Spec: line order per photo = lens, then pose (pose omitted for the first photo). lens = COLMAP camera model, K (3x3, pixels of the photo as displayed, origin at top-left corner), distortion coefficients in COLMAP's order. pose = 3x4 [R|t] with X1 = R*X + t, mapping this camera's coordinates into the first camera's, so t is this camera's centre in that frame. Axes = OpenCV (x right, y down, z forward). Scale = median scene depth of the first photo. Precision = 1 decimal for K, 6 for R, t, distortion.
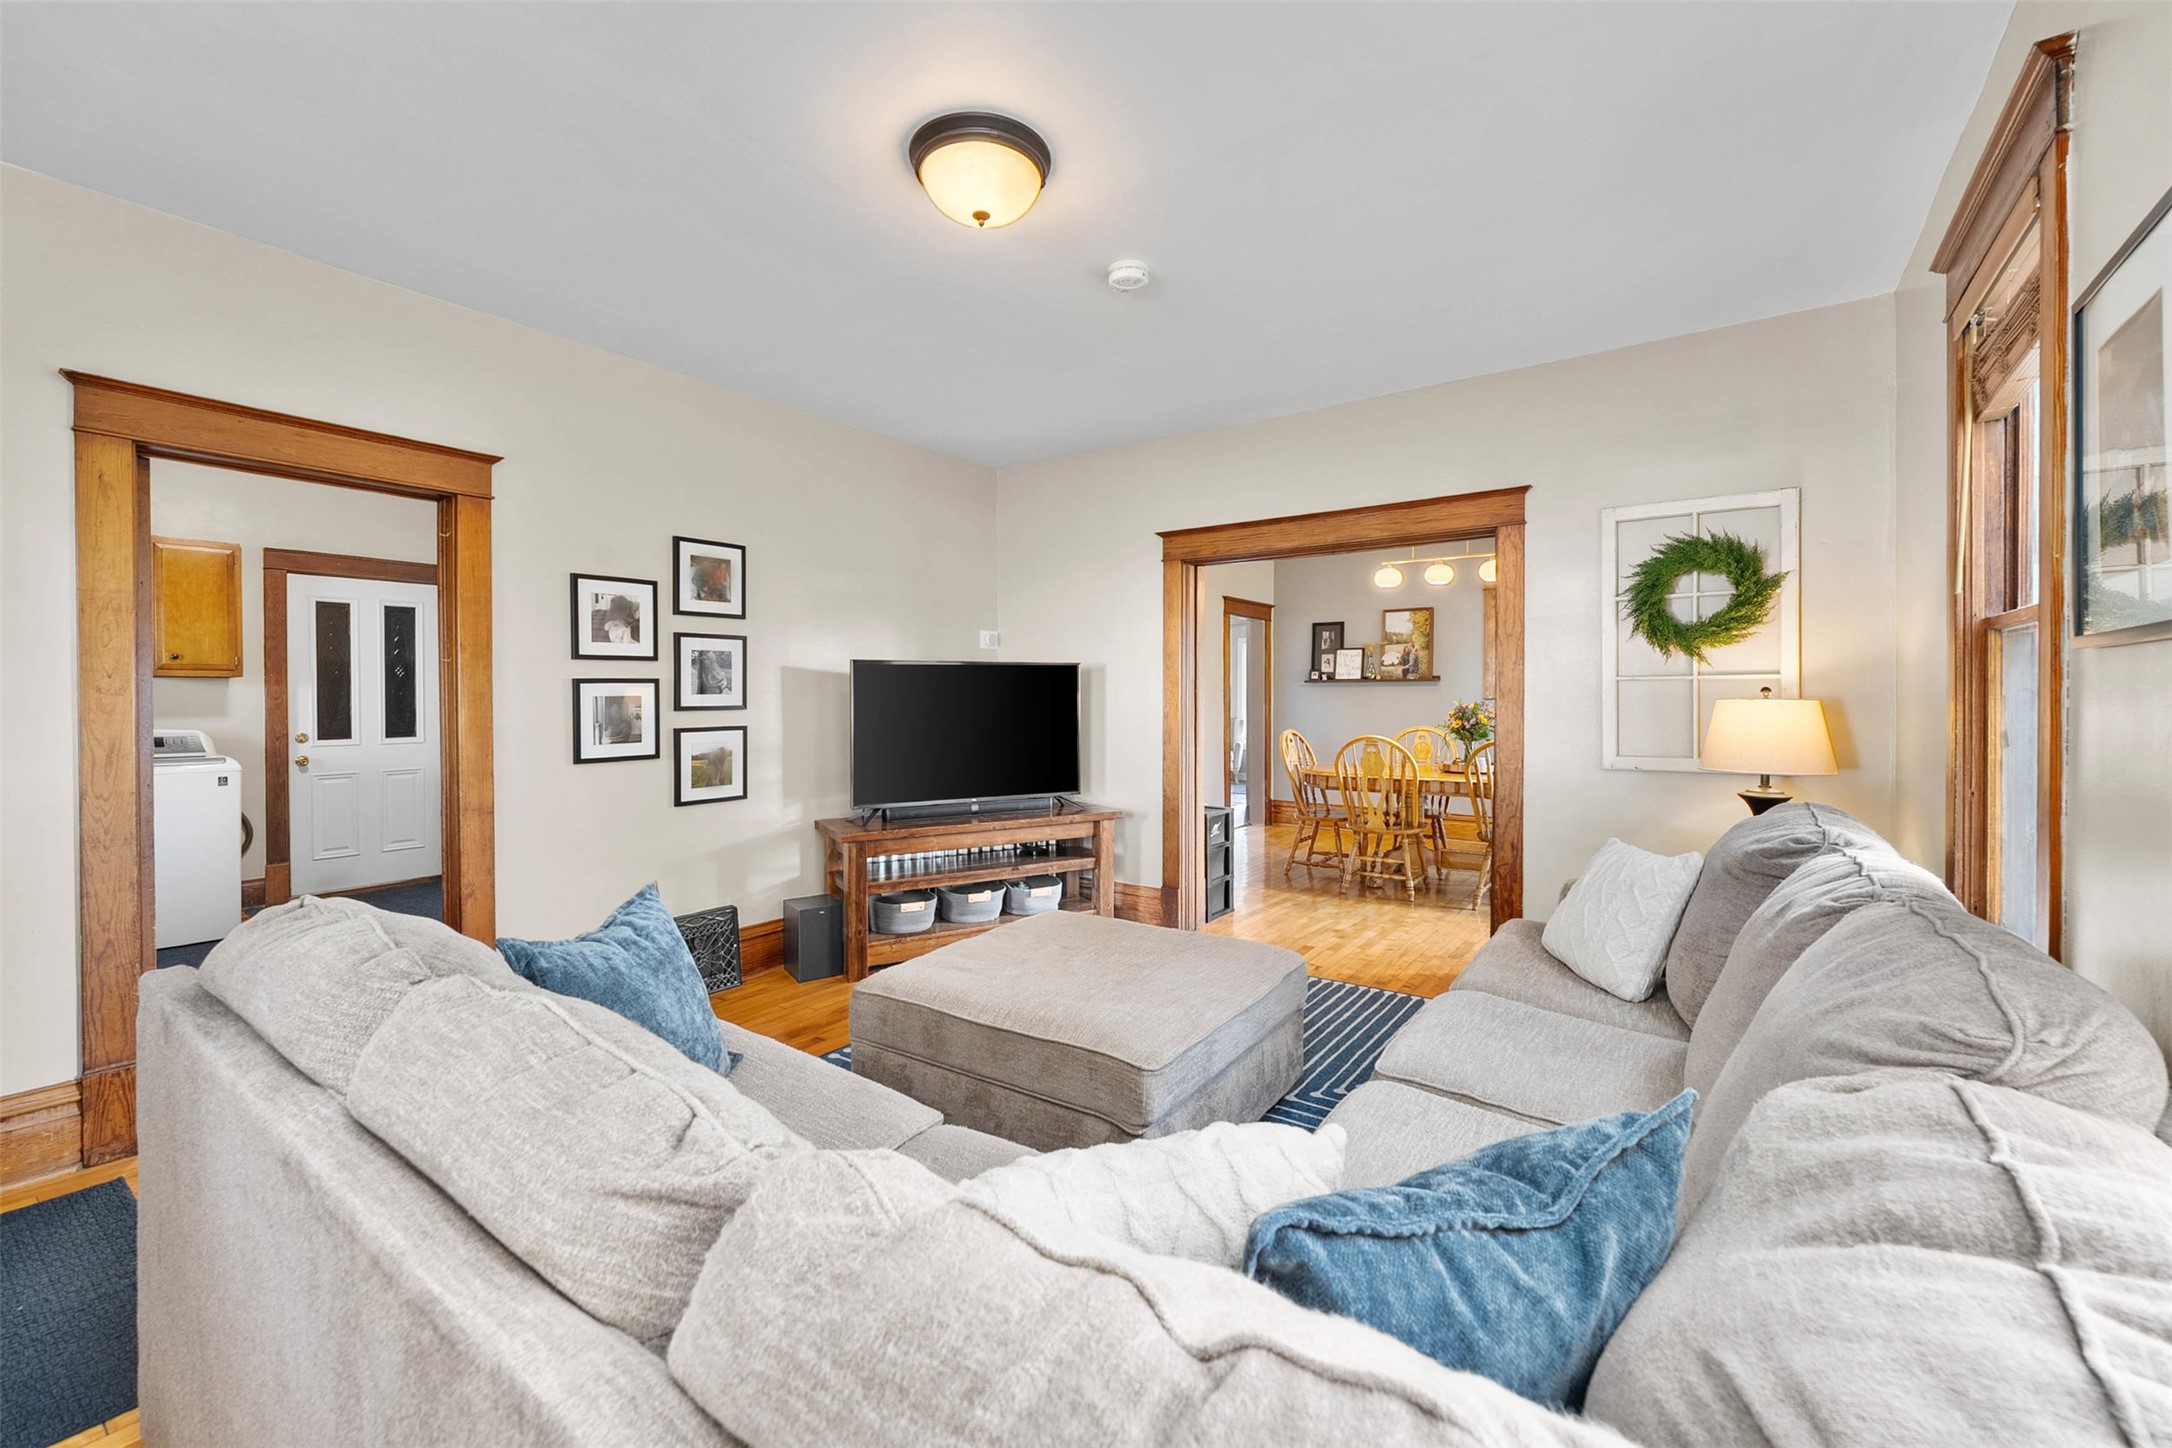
lens RADIAL K [[888.0, 0, 1103.5], [0, 888.0, 711.1], [0, 0, 1]] dist [0.000042, 0.000014]
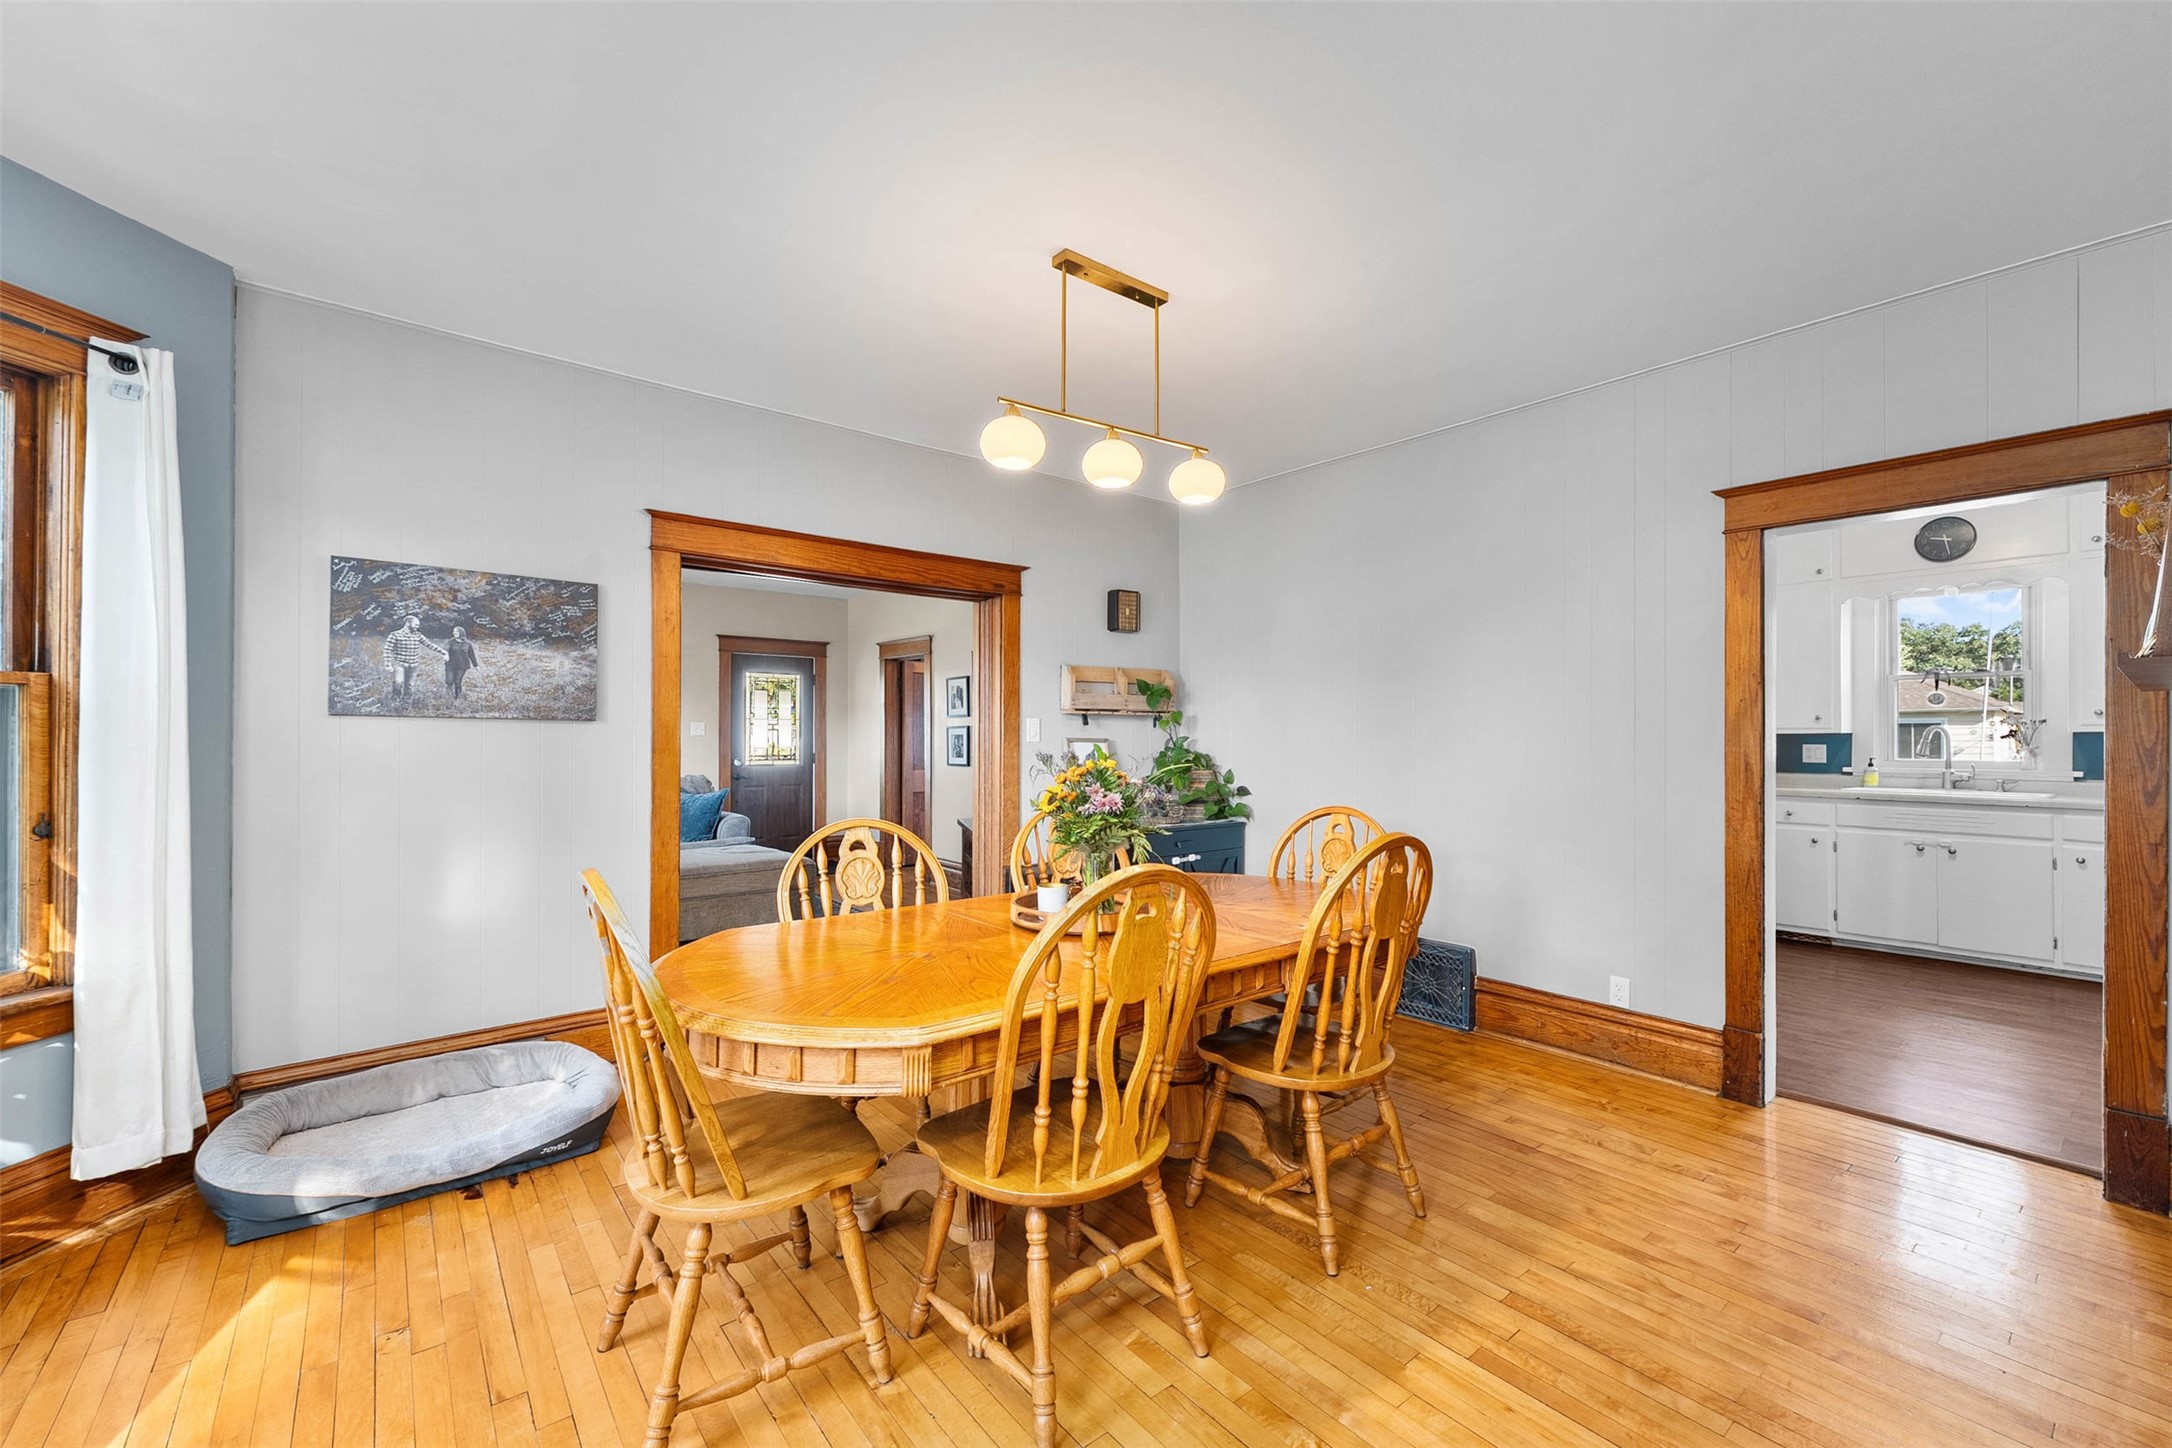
lens RADIAL K [[868.8, 0, 1087.0], [0, 868.8, 731.8], [0, 0, 1]] dist [-0.001164, -0.000069]
pose [[-0.254034, -0.004081, -0.967187, 1.259748], [-0.018174, 0.999835, 0.000555, -0.028460], [0.967024, 0.017719, -0.254067, 1.698977]]
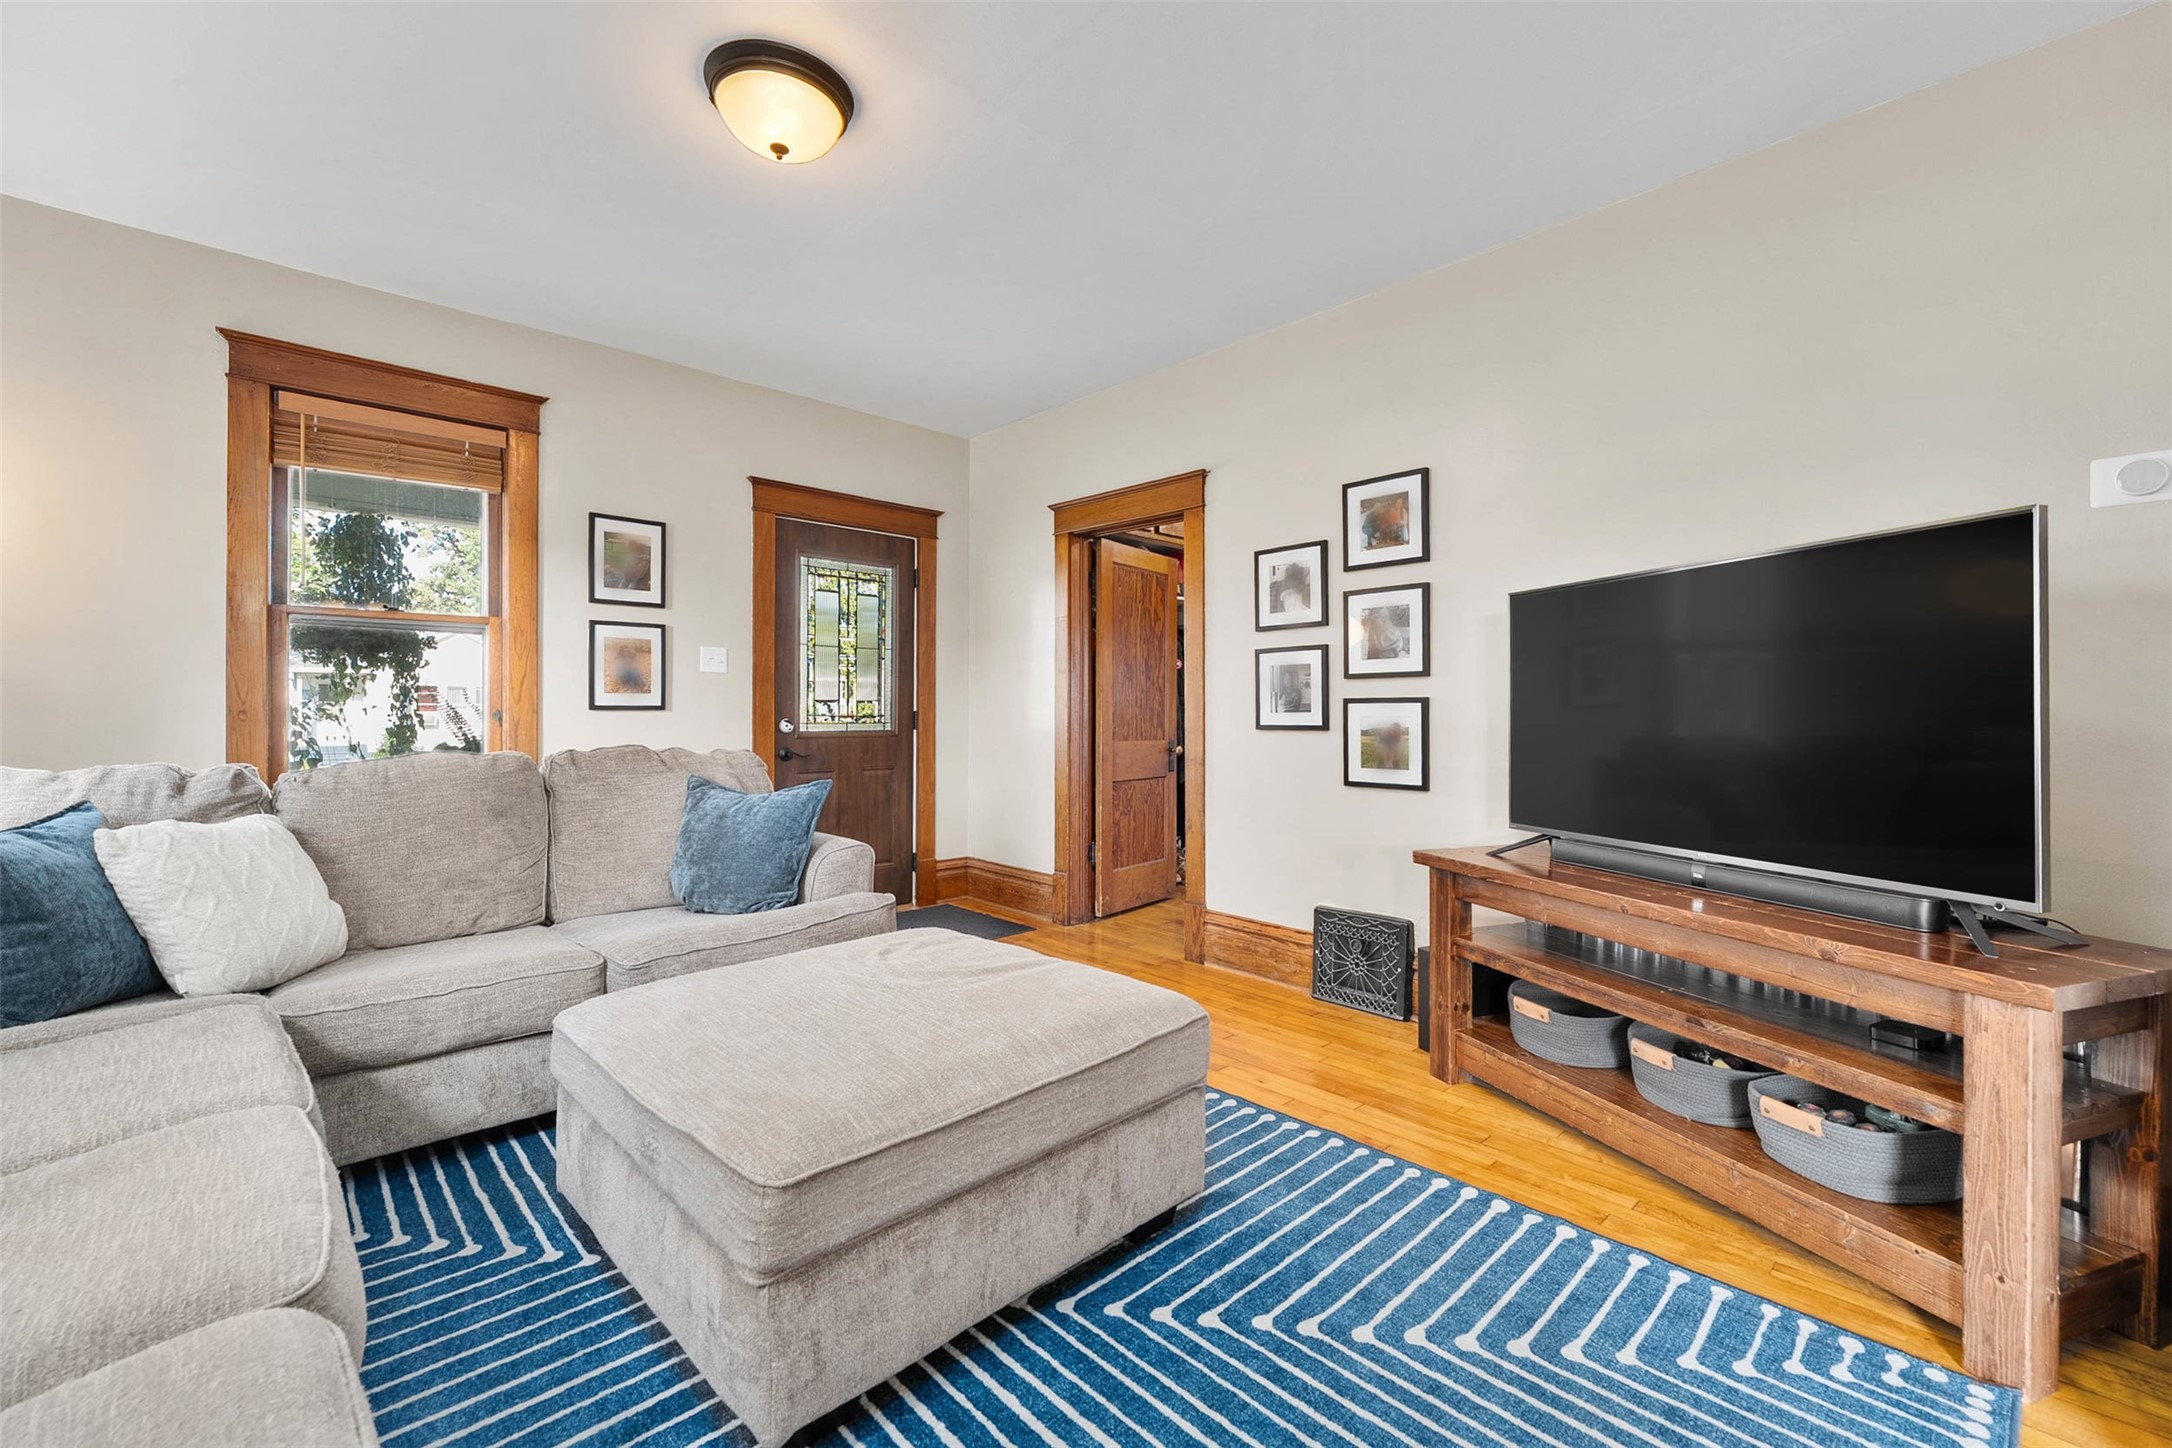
lens RADIAL K [[888.0, 0, 1103.5], [0, 888.0, 711.1], [0, 0, 1]] dist [0.000042, 0.000014]
pose [[-0.179994, 0.001783, -0.983666, 0.442267], [-0.019000, 0.999805, 0.005289, 0.031896], [0.983484, 0.019642, -0.179925, 0.915075]]
